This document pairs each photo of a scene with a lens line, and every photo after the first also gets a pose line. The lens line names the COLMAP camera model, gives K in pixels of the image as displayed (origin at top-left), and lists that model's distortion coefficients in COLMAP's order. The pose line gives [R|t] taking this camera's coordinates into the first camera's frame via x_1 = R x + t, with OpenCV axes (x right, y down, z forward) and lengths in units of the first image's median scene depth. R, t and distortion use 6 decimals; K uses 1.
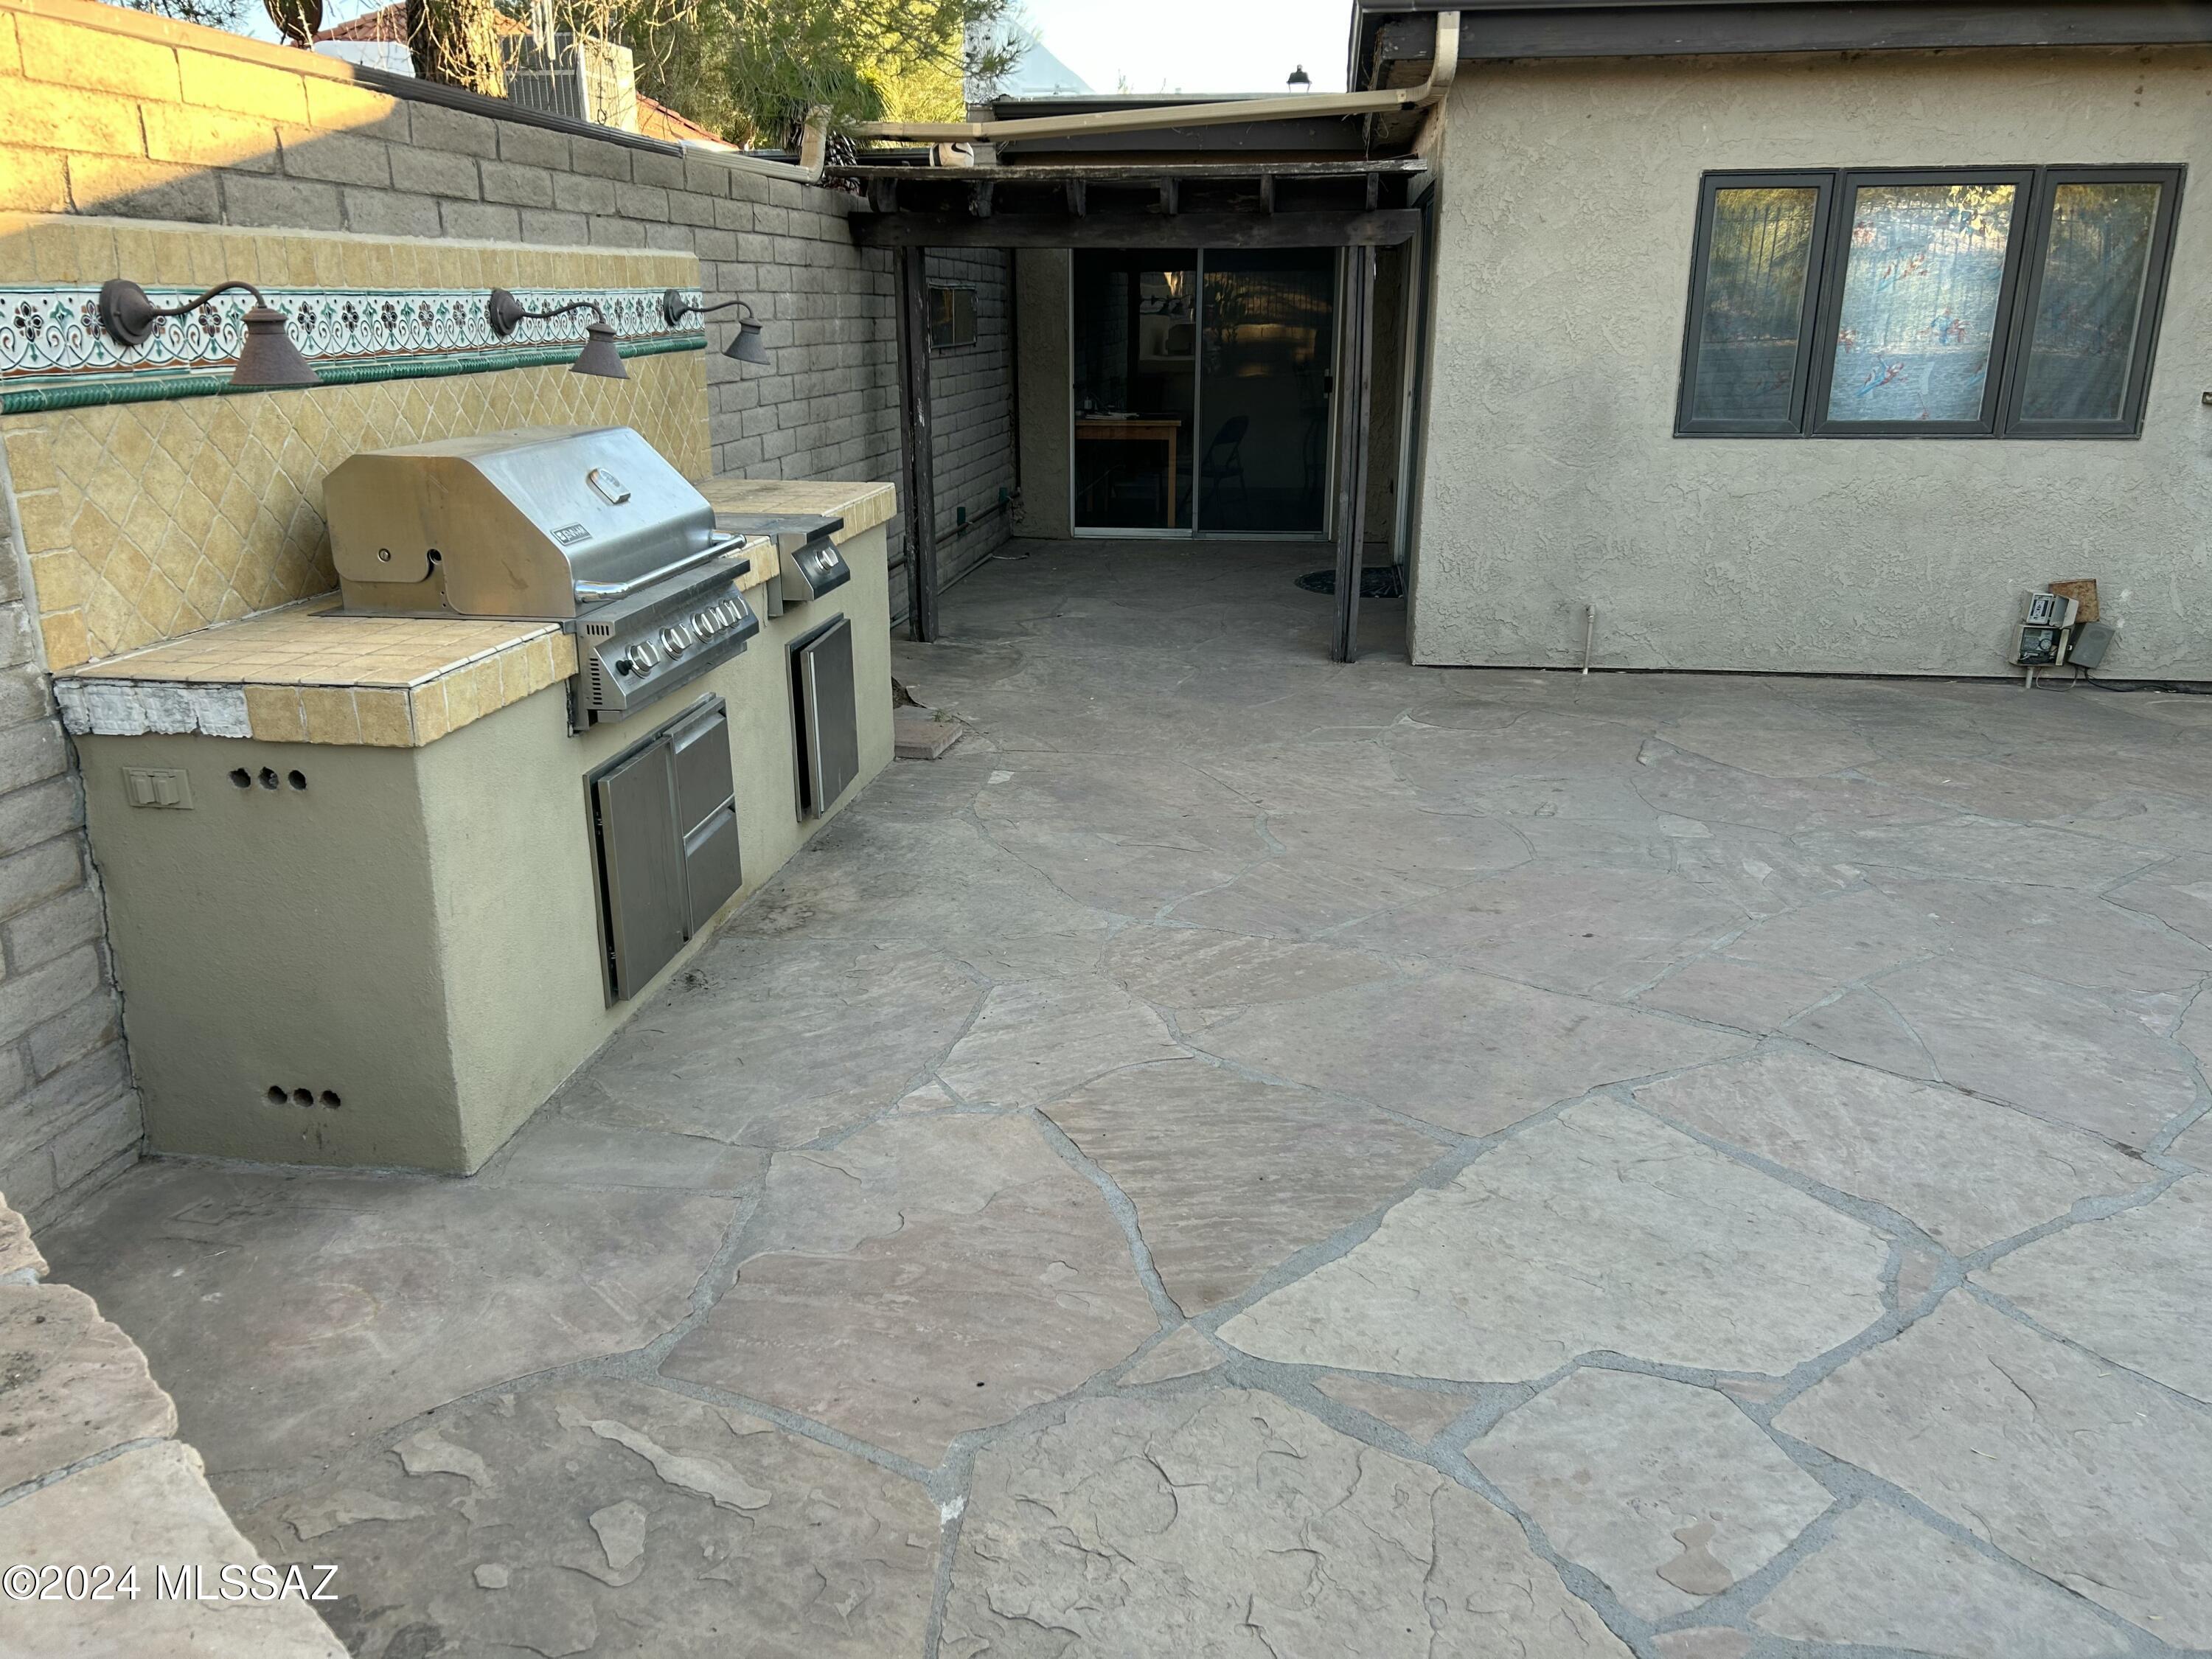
lens RADIAL K [[1641.3, 0, 1102.4], [0, 1641.3, 830.3], [0, 0, 1]] dist [0.046119, -0.051246]
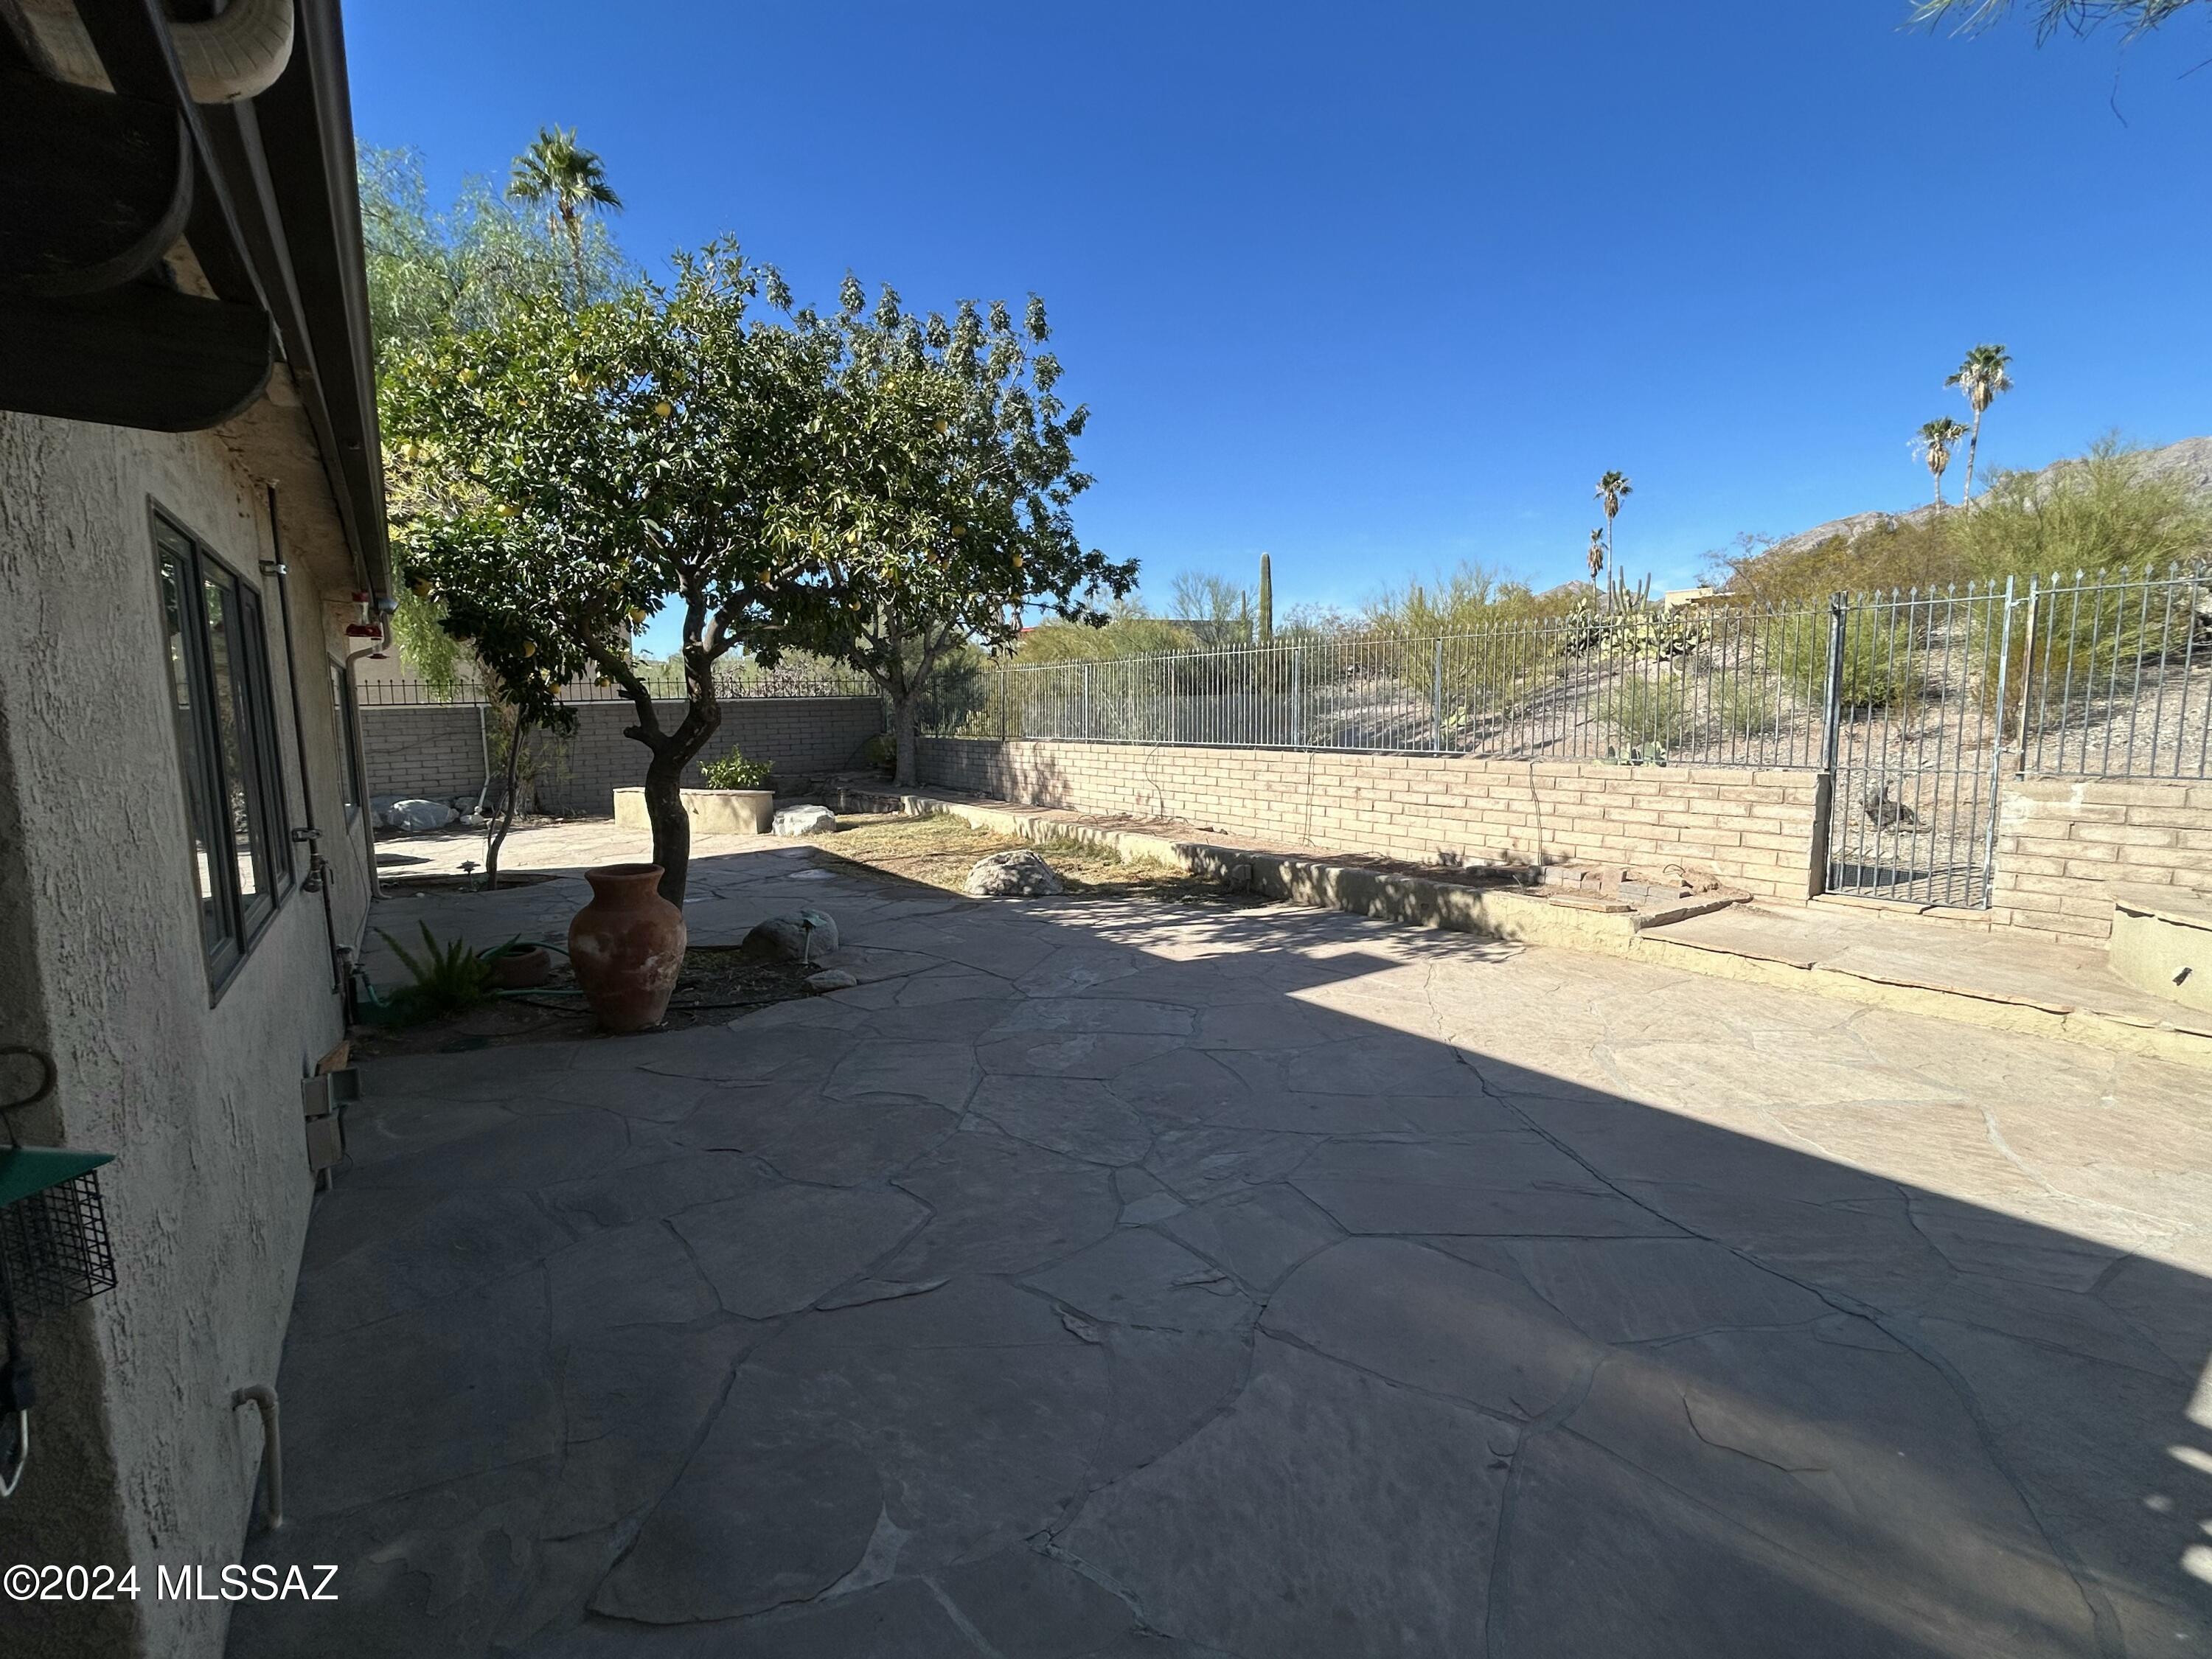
lens RADIAL K [[1015.1, 0, 1103.9], [0, 1015.1, 830.2], [0, 0, 1]] dist [-0.000060, 0.000909]
pose [[-0.675430, -0.074935, 0.733607, -0.100203], [0.242628, 0.916852, 0.317040, -0.574796], [-0.696366, 0.392132, -0.601088, 1.768138]]
